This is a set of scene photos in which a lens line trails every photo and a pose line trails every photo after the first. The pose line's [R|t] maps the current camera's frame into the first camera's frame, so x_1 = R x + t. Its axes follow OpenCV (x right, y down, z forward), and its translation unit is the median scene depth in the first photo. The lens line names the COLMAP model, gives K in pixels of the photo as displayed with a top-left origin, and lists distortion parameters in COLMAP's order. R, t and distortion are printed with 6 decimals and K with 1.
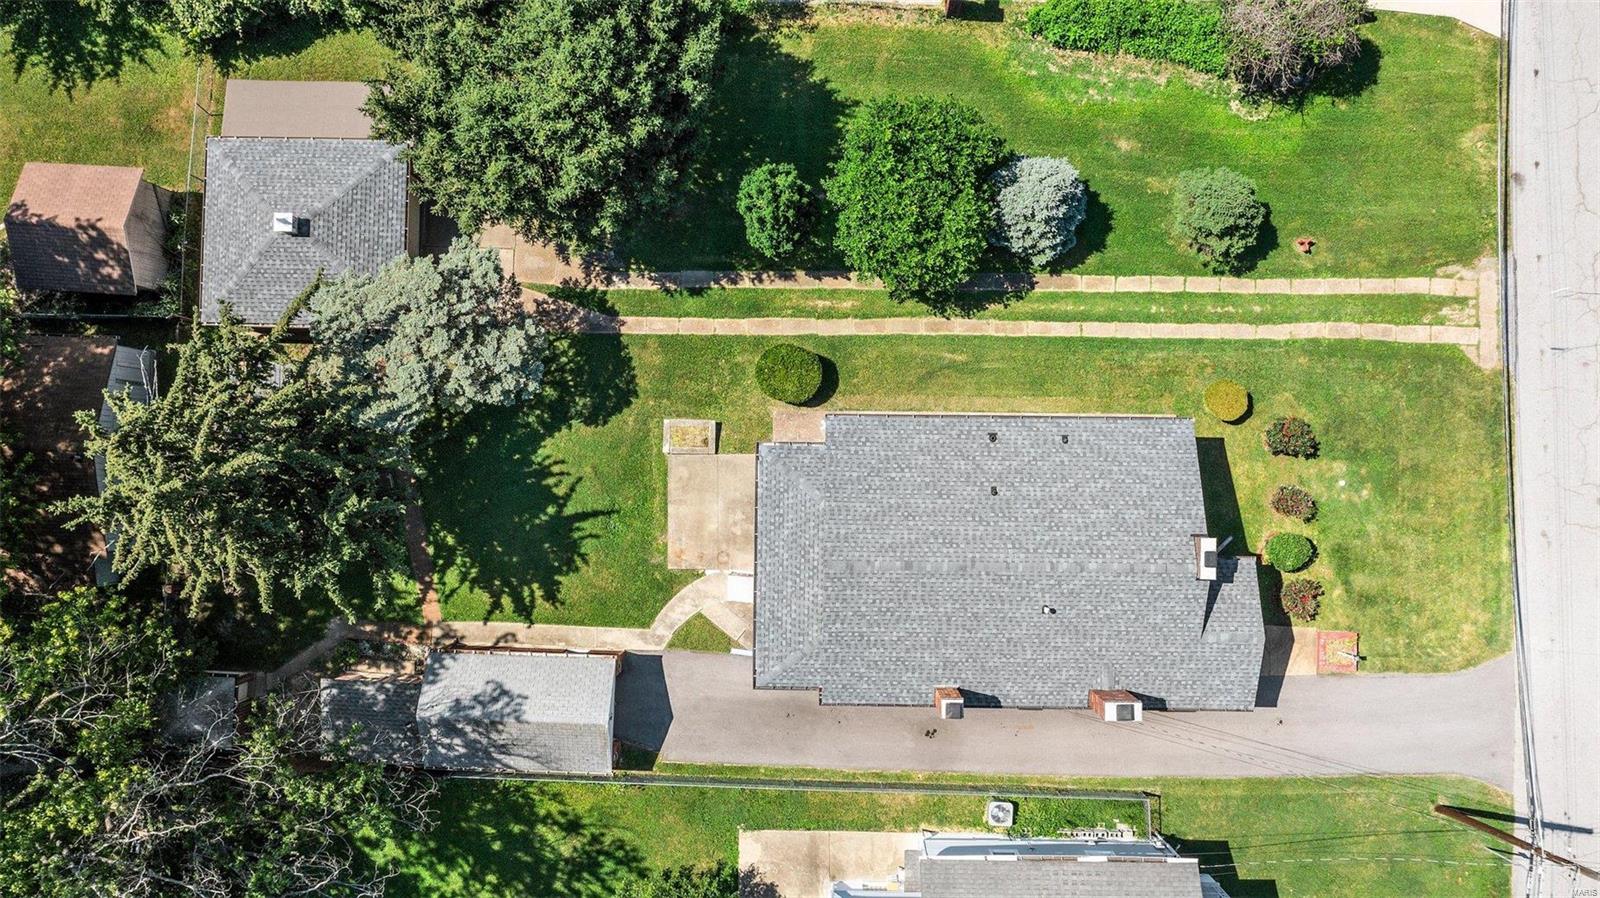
lens RADIAL K [[1258.4, 0, 798.3], [0, 1258.4, 442.7], [0, 0, 1]] dist [-0.019207, -0.012231]
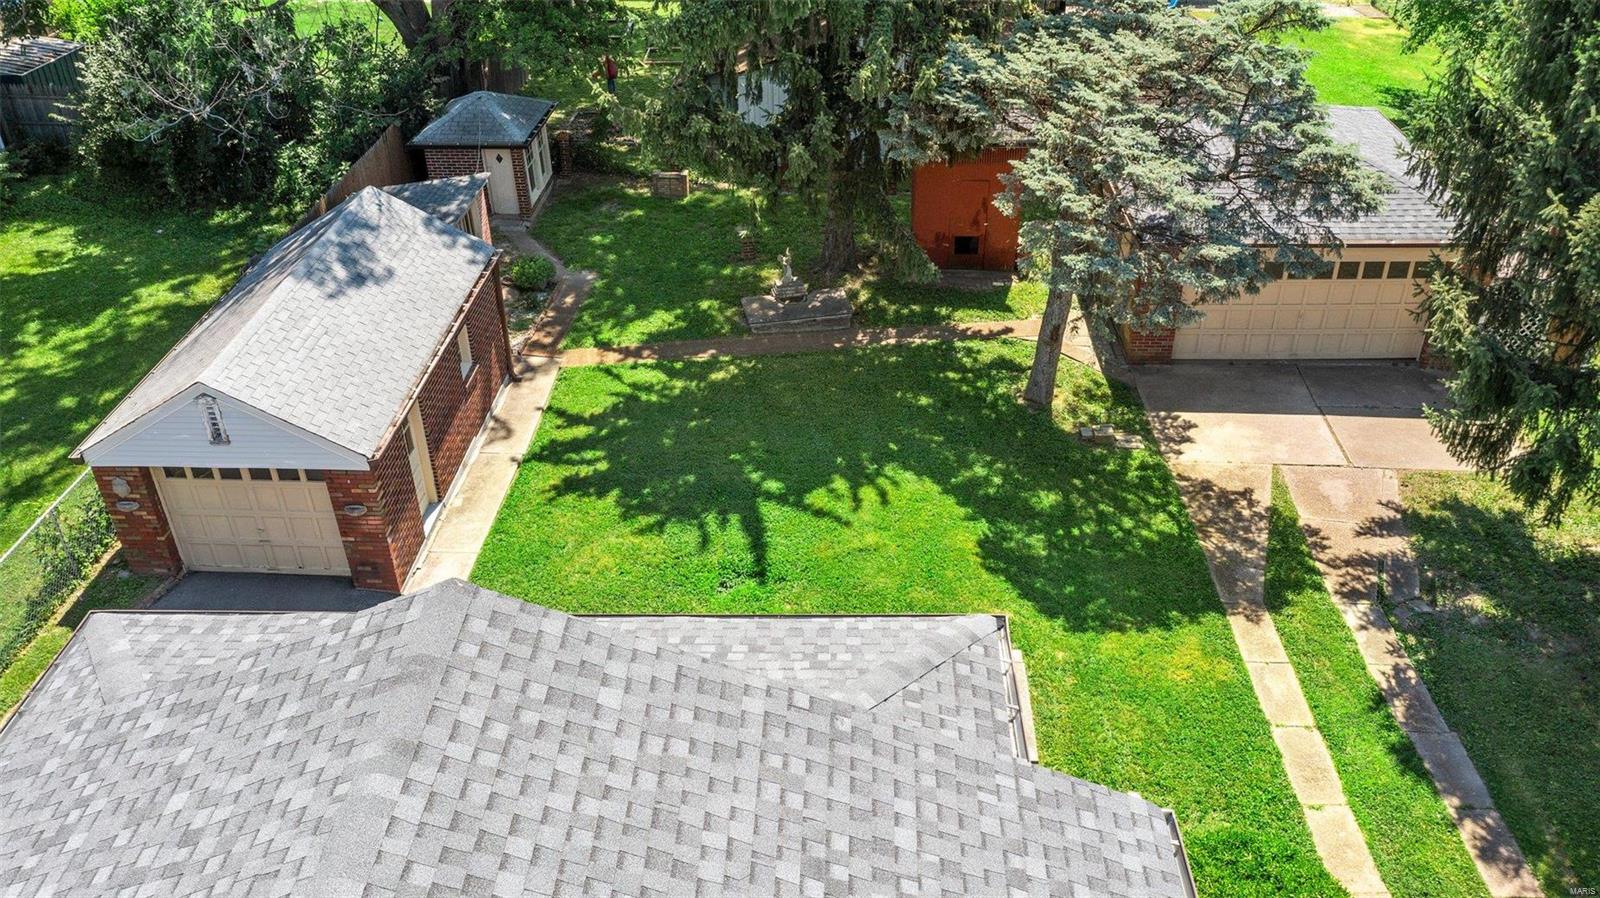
lens RADIAL K [[1258.4, 0, 798.3], [0, 1258.4, 442.7], [0, 0, 1]] dist [-0.019207, -0.012231]
pose [[-0.015565, 0.564716, -0.825139, 0.149917], [-0.998870, 0.028285, 0.038200, 0.027998], [0.044912, 0.824801, 0.563637, 0.746281]]
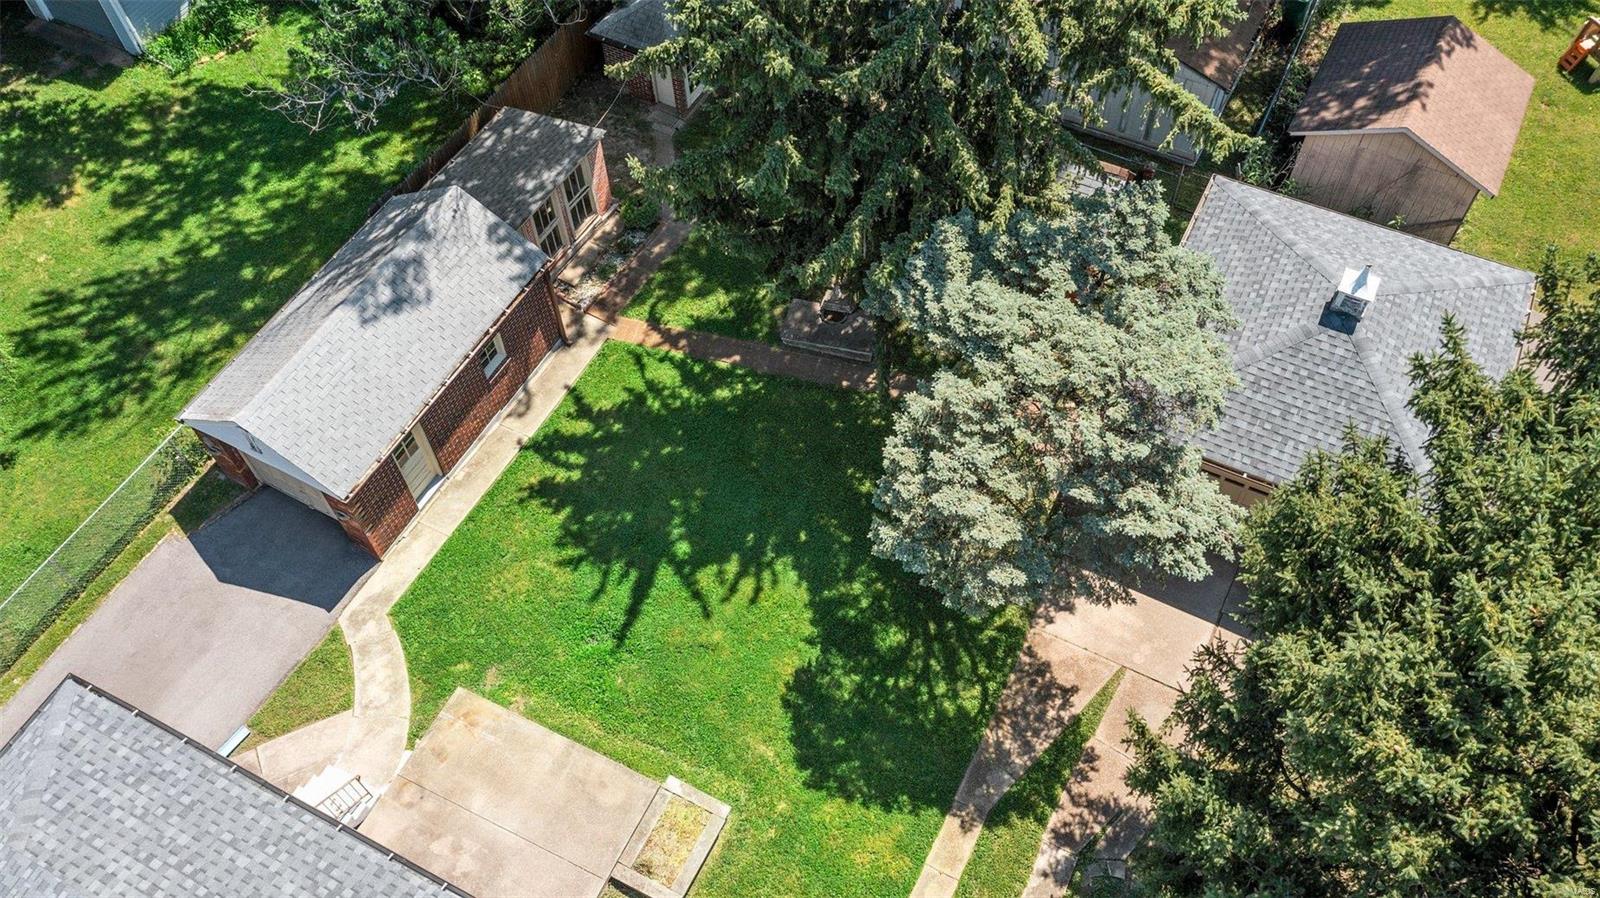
lens RADIAL K [[1236.5, 0, 800.0], [0, 1236.5, 449.0], [0, 0, 1]] dist [-0.023685, -0.003870]
pose [[-0.434496, 0.760608, -0.482377, 0.000779], [-0.898949, -0.333093, 0.284501, -0.125038], [0.055717, 0.557247, 0.828475, 0.549064]]
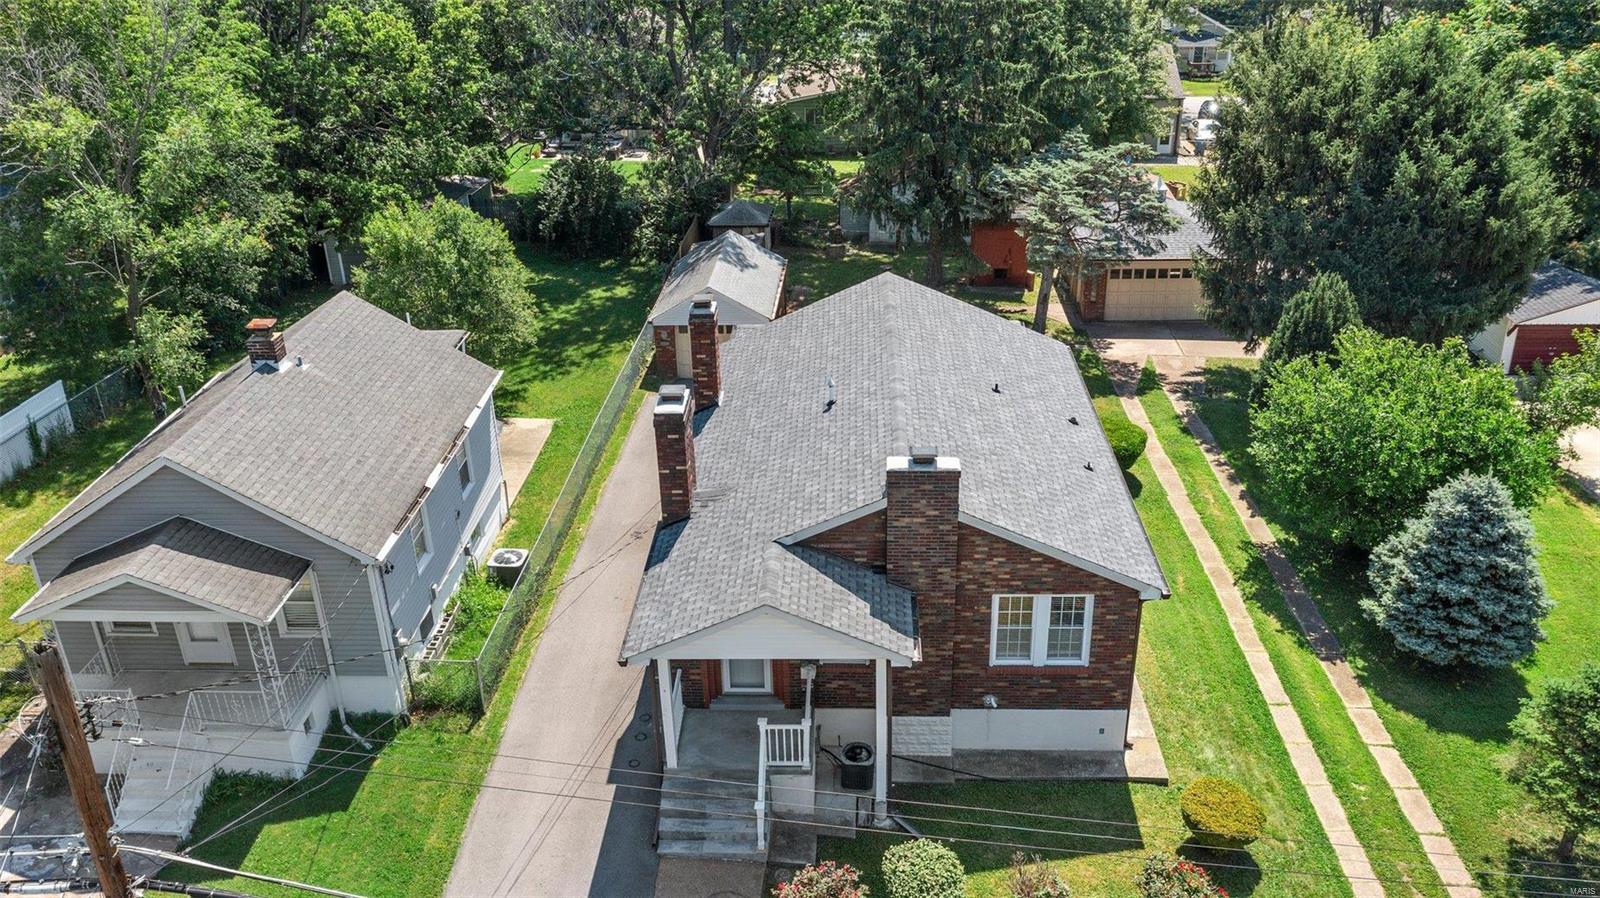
lens RADIAL K [[1274.9, 0, 800.0], [0, 1274.9, 449.0], [0, 0, 1]] dist [-0.030430, -0.005498]
pose [[-0.025405, 0.453752, -0.890766, 0.705626], [-0.998316, 0.034975, 0.046289, 0.101975], [0.052158, 0.890441, 0.452099, 0.618609]]
